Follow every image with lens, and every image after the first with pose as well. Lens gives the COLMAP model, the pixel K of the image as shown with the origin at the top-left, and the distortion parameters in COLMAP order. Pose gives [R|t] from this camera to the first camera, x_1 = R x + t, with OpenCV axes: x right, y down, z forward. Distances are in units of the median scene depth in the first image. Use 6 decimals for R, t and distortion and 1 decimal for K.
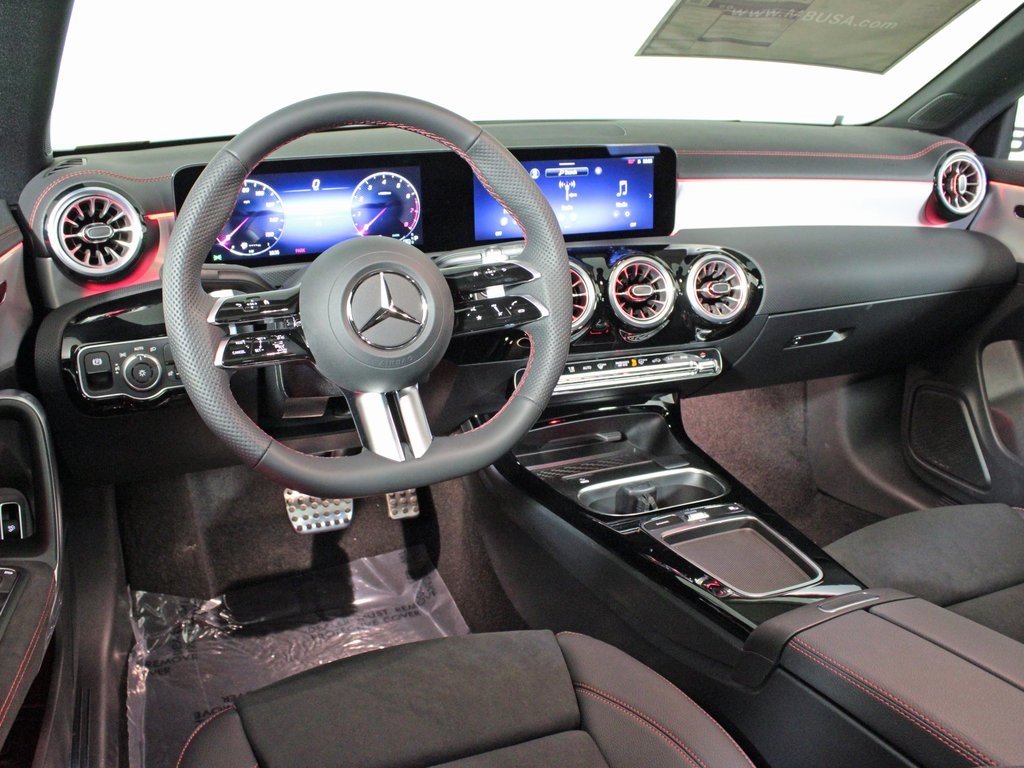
lens RADIAL K [[932.7, 0, 512.7], [0, 932.7, 406.3], [0, 0, 1]] dist [-0.111158, 0.012087]
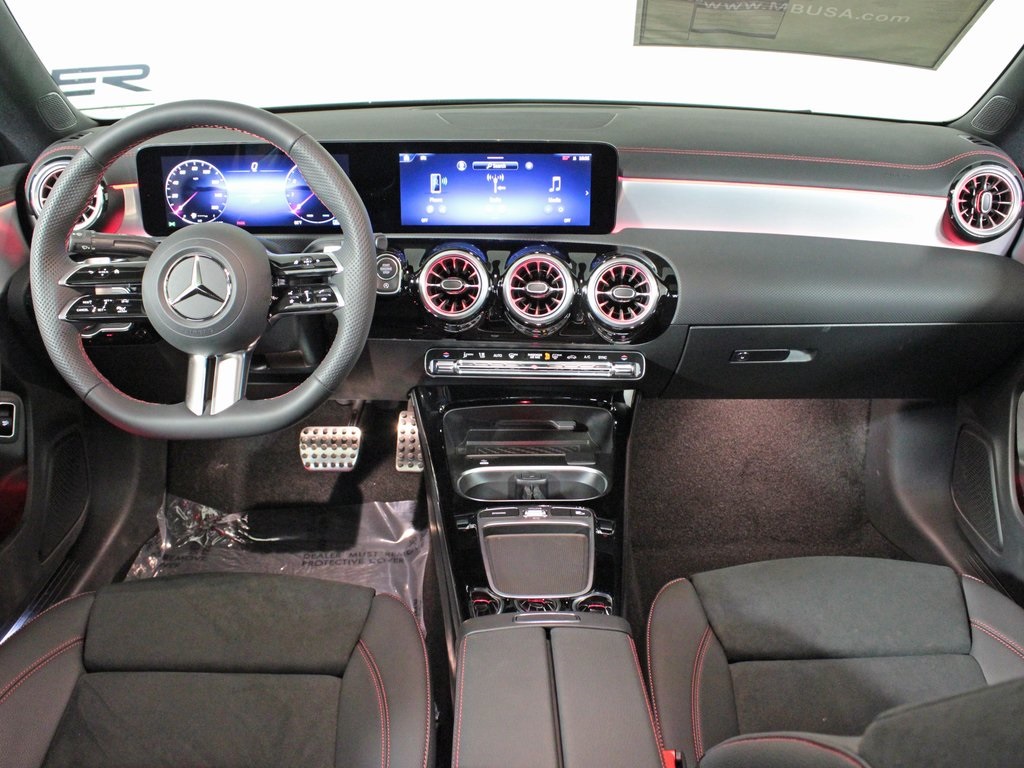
lens RADIAL K [[972.5, 0, 509.5], [0, 972.5, 410.5], [0, 0, 1]] dist [-0.111620, 0.007278]
pose [[0.934761, 0.146970, -0.323454, 0.448147], [-0.129708, 0.988755, 0.074422, -0.062723], [0.330754, -0.027612, 0.943313, -0.019139]]
